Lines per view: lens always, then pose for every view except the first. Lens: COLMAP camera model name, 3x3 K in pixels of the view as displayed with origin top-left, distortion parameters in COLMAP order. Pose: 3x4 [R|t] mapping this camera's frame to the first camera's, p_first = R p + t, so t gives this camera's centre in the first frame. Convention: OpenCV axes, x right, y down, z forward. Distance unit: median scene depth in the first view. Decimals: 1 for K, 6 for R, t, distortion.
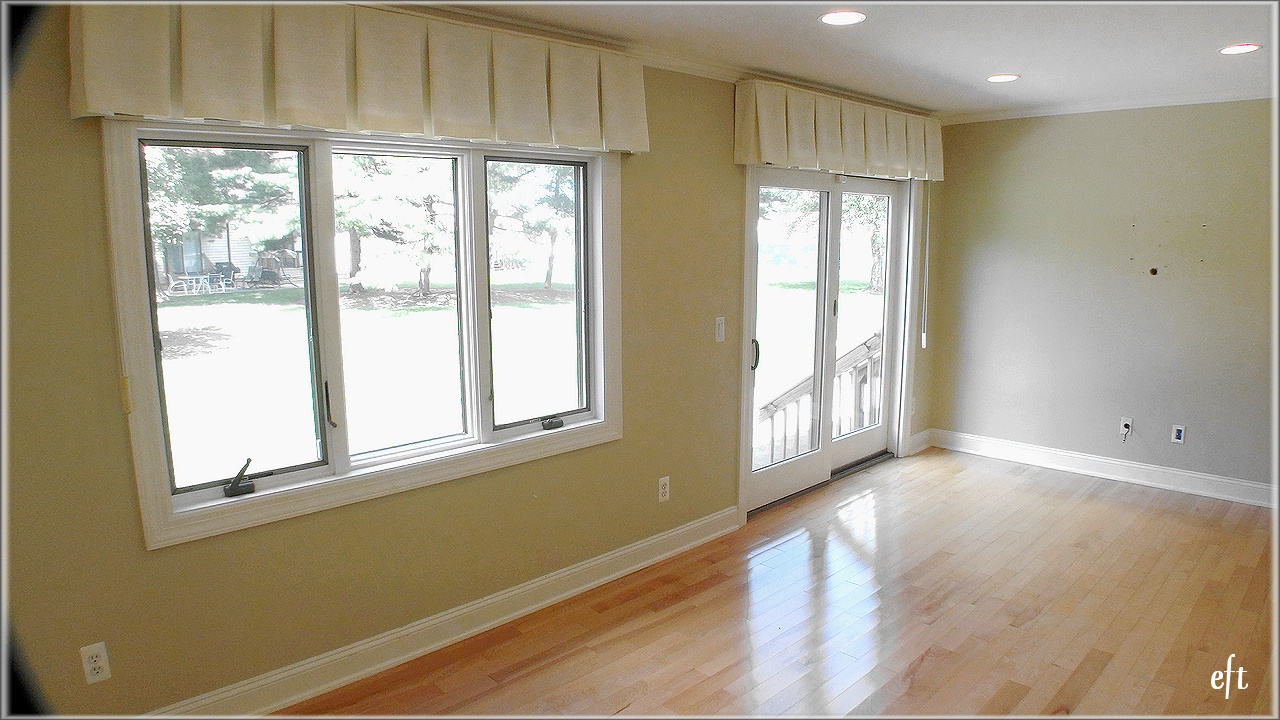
lens RADIAL K [[785.2, 0, 645.9], [0, 785.2, 360.7], [0, 0, 1]] dist [-0.092865, 0.002297]
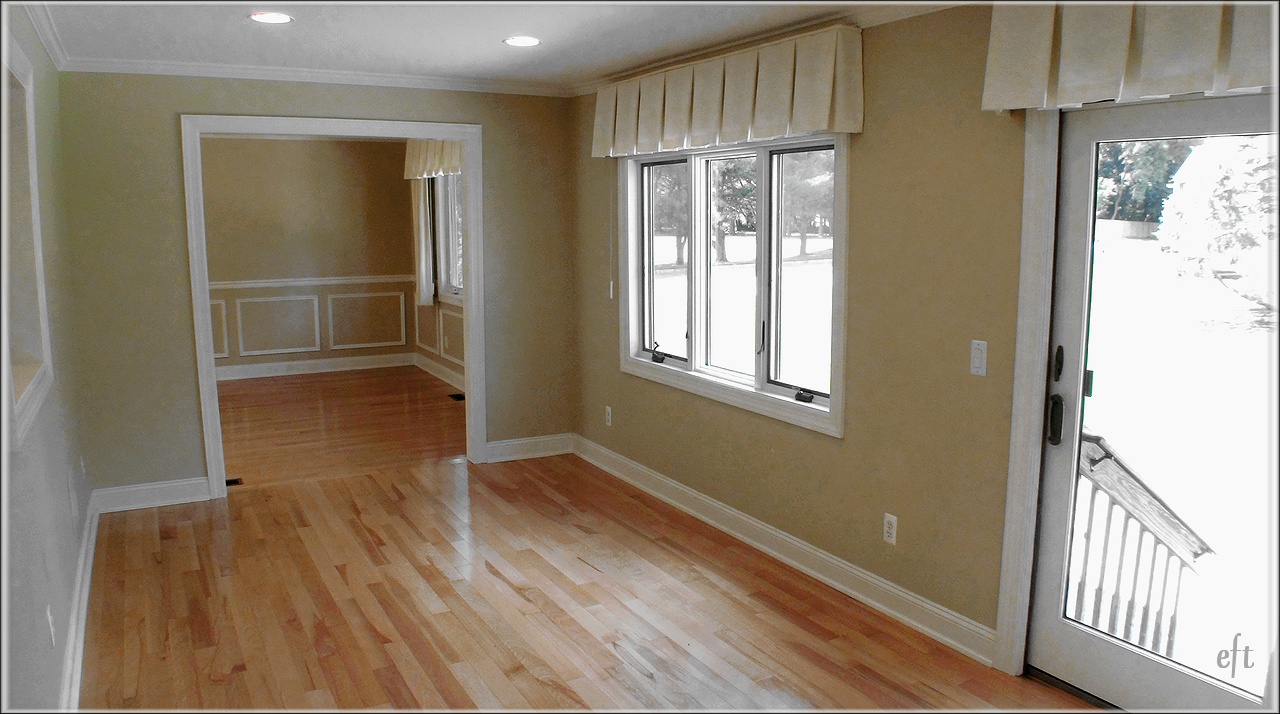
lens RADIAL K [[915.1, 0, 644.9], [0, 915.1, 355.0], [0, 0, 1]] dist [-0.001036, -0.000369]
pose [[-0.230282, 0.153748, -0.960902, 1.113589], [-0.156057, 0.968825, 0.192415, -0.179245], [0.960529, 0.194265, -0.199110, 1.033791]]
